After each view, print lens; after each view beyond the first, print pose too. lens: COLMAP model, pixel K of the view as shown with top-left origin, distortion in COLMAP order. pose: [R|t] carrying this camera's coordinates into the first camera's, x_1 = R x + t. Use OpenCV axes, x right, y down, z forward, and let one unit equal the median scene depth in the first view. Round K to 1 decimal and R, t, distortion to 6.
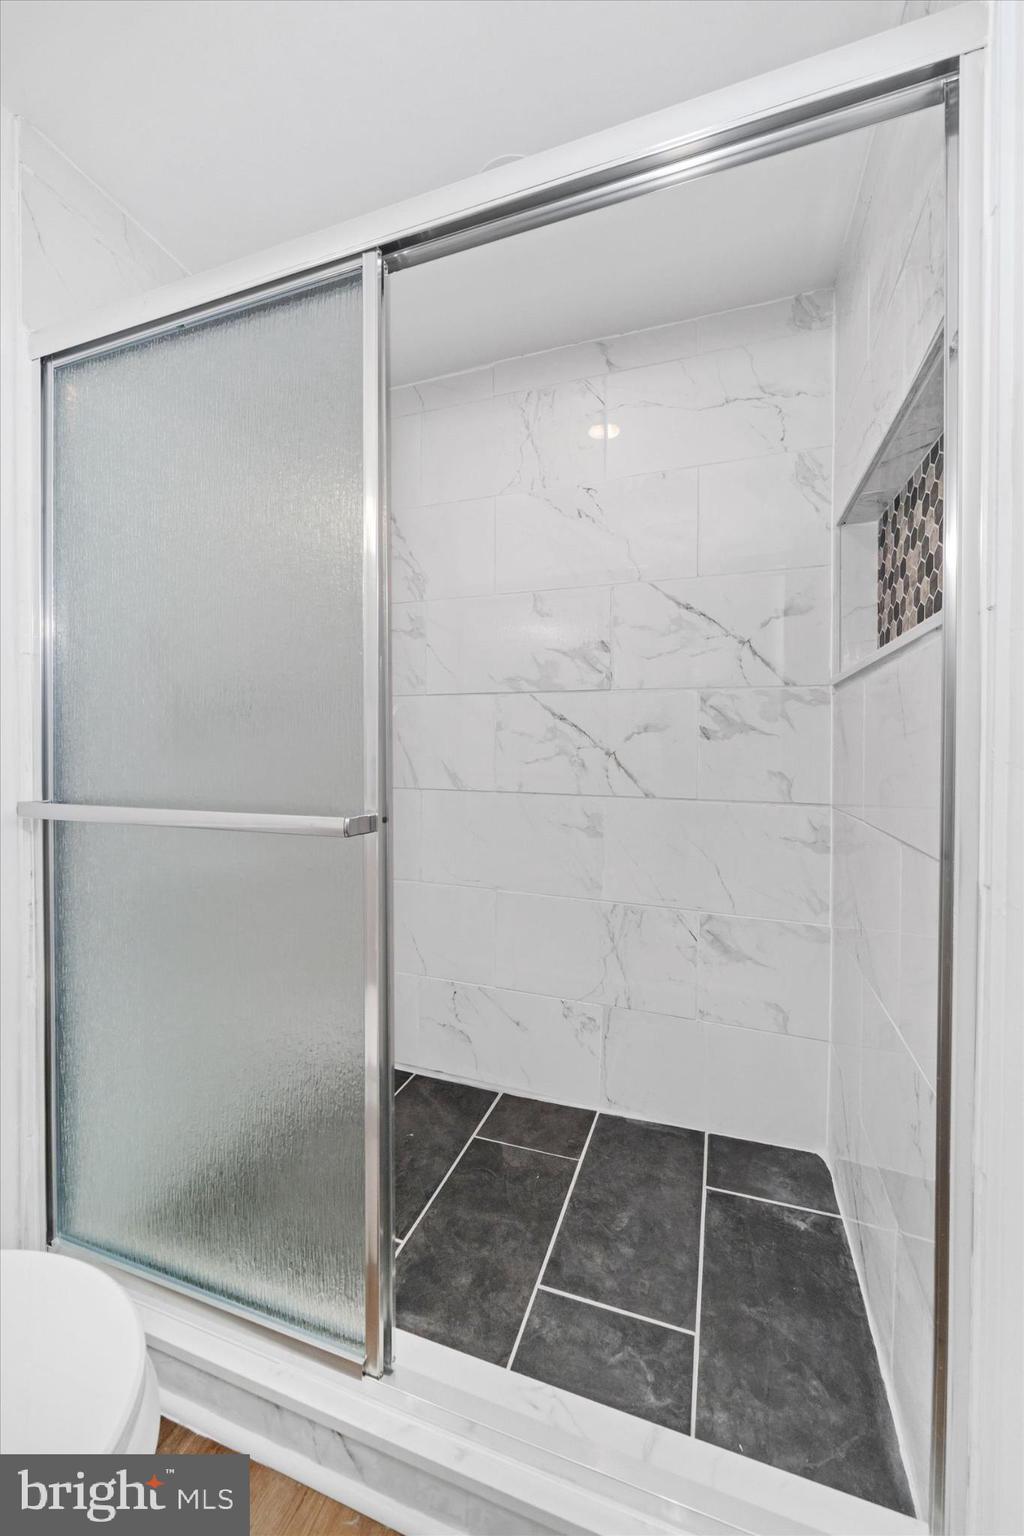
lens RADIAL K [[576.8, 0, 517.6], [0, 576.8, 758.6], [0, 0, 1]] dist [0.000715, 0.000323]
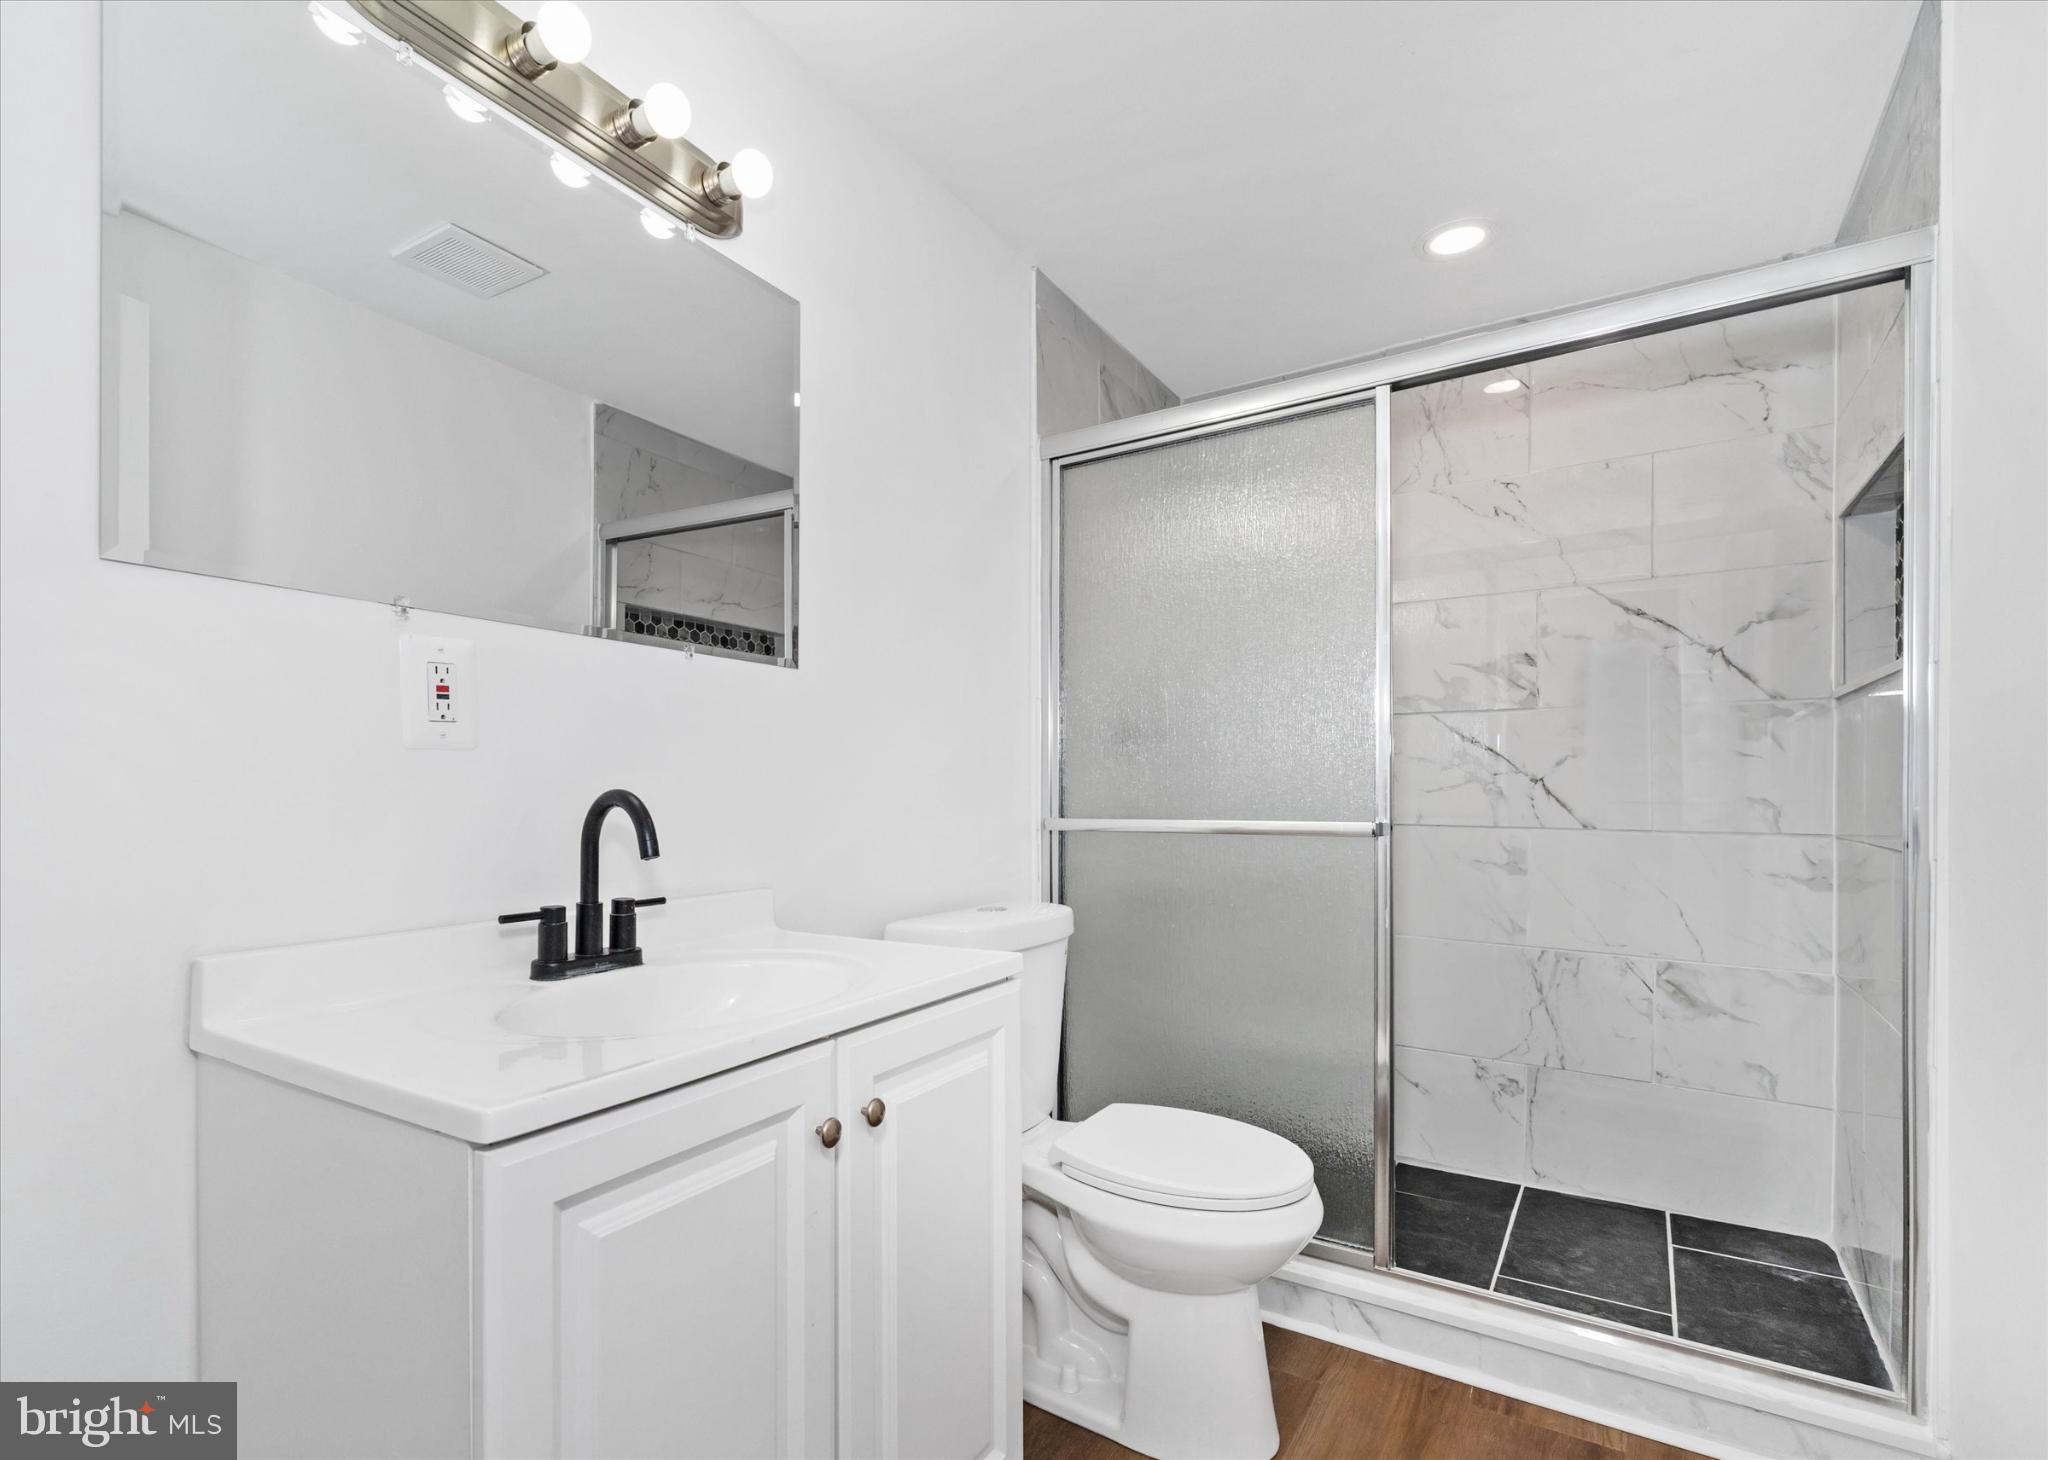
lens RADIAL K [[1006.1, 0, 932.8], [0, 1006.1, 802.8], [0, 0, 1]] dist [0.005641, -0.000265]
pose [[0.964217, -0.001781, -0.265110, -0.343237], [0.000165, 0.999981, -0.006117, 0.037661], [0.265116, 0.005854, 0.964199, -0.784471]]
